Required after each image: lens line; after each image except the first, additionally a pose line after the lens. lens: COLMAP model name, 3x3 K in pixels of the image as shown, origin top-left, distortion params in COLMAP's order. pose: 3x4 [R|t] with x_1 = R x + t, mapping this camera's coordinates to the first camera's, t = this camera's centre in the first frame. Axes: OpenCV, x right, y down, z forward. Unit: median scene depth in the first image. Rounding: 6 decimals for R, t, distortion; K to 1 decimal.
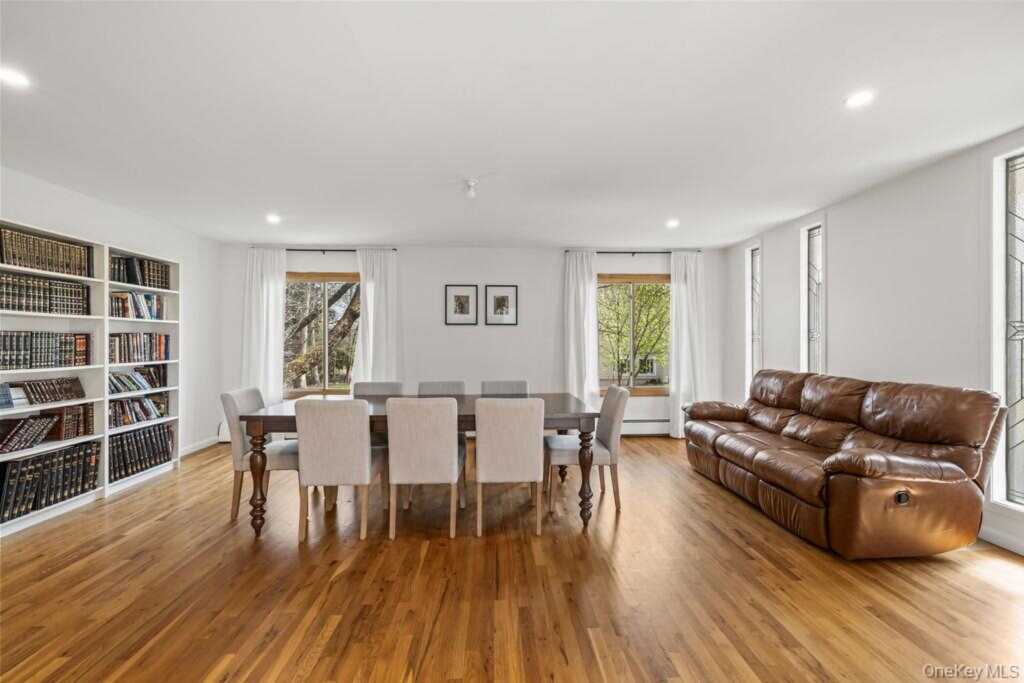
lens RADIAL K [[431.2, 0, 512.0], [0, 431.2, 341.5], [0, 0, 1]] dist [0.001631, 0.000050]
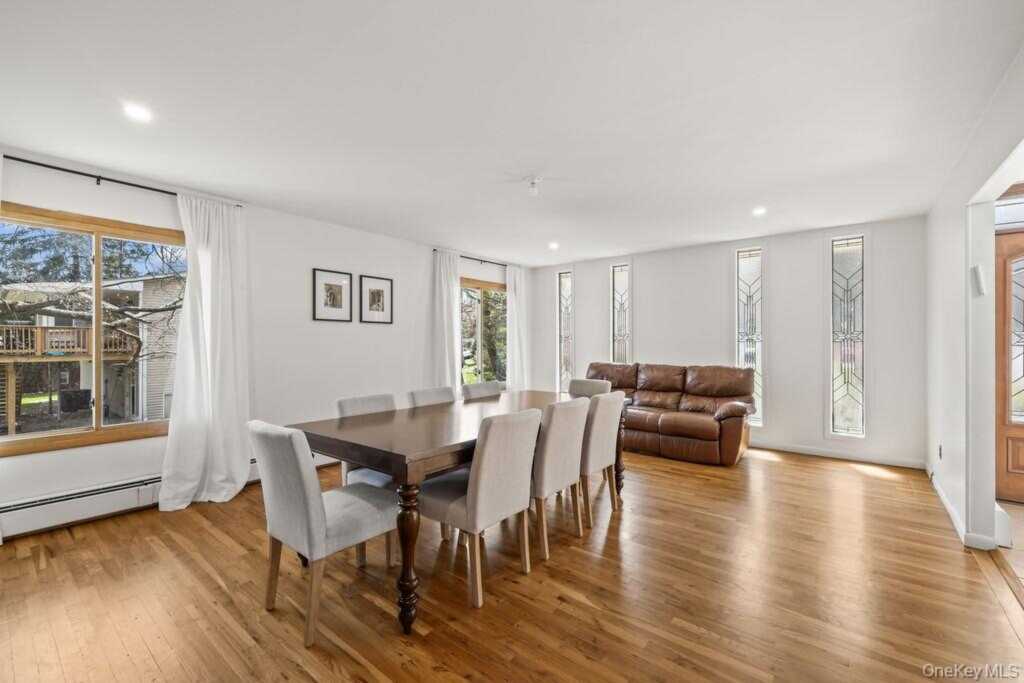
lens RADIAL K [[434.1, 0, 514.5], [0, 434.1, 342.1], [0, 0, 1]] dist [-0.000106, 0.000088]
pose [[0.651381, 0.001961, 0.758748, -0.657079], [-0.000121, 0.999997, -0.002480, 0.002153], [-0.758750, 0.001523, 0.651380, 0.294938]]
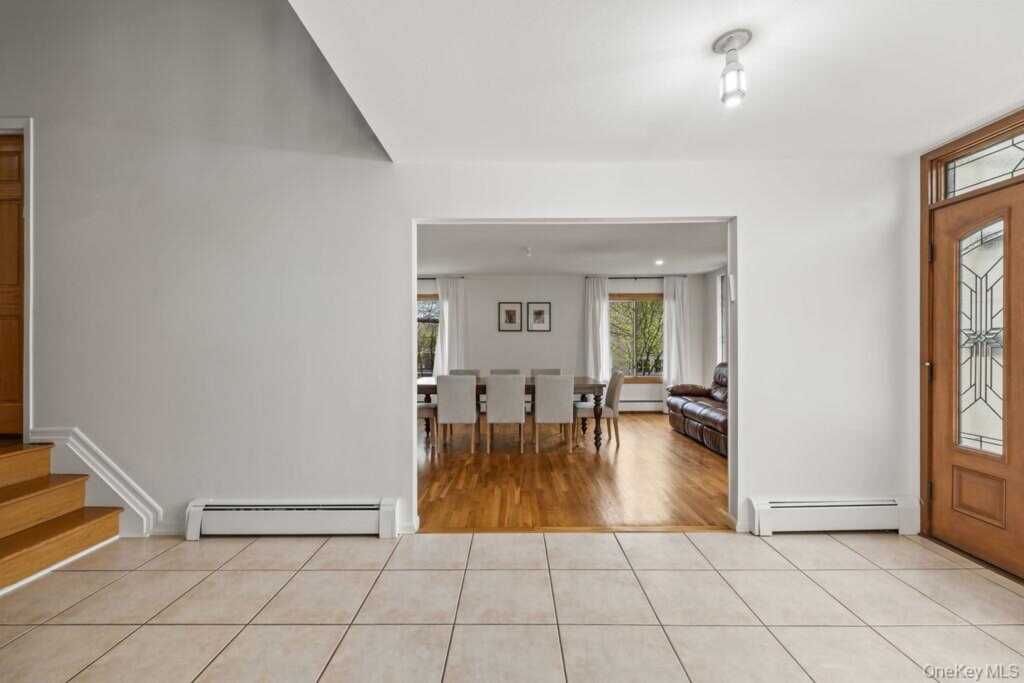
lens RADIAL K [[441.5, 0, 512.0], [0, 441.5, 341.5], [0, 0, 1]] dist [0.000959, 0.000207]
pose [[0.999061, -0.002117, -0.043264, -0.065441], [0.001977, 0.999993, -0.003276, -0.001386], [0.043271, 0.003187, 0.999058, -0.539182]]
